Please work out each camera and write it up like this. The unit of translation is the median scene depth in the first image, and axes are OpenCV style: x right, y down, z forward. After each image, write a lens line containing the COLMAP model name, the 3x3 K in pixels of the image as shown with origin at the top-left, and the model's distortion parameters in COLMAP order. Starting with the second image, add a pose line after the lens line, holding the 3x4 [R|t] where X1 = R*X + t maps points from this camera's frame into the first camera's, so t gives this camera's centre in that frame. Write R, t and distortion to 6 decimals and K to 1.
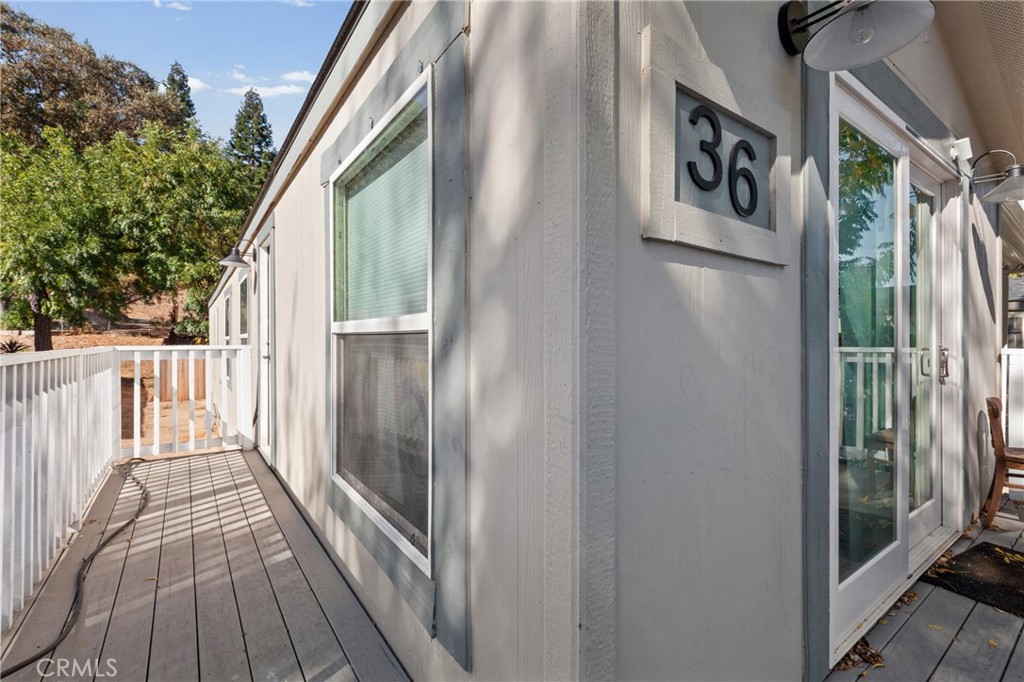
lens RADIAL K [[459.3, 0, 512.0], [0, 459.3, 341.0], [0, 0, 1]] dist [-0.002389, -0.000828]
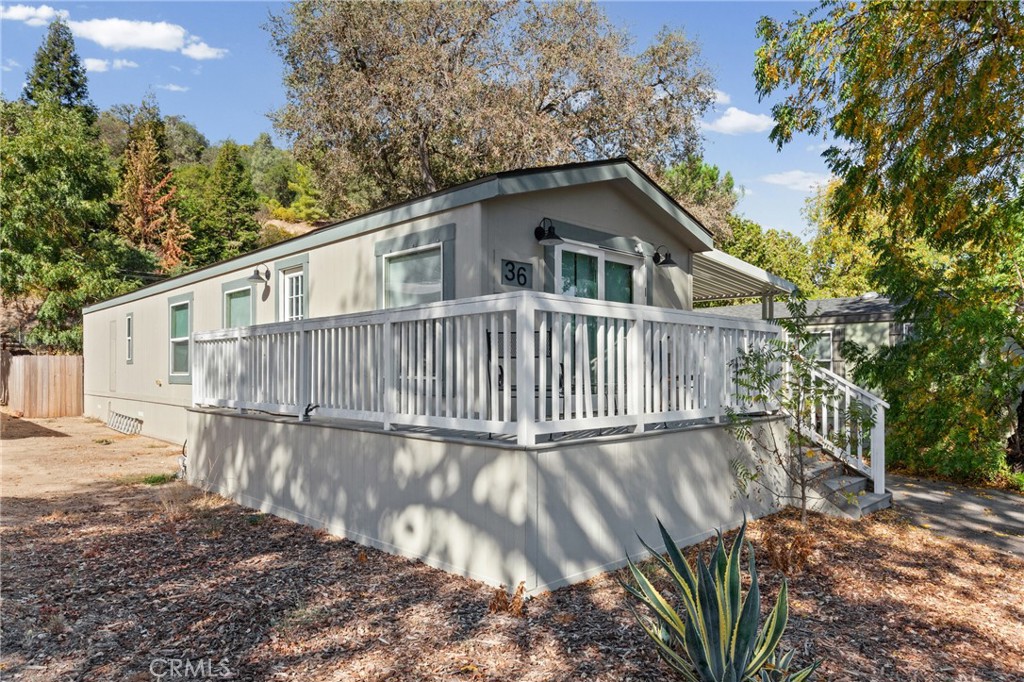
lens RADIAL K [[657.3, 0, 512.0], [0, 657.3, 341.0], [0, 0, 1]] dist [0.000120, -0.000803]
pose [[0.987682, 0.000836, 0.156470, -0.035768], [0.005849, 0.999090, -0.042257, 0.033939], [-0.156363, 0.042652, 0.986778, -0.342771]]
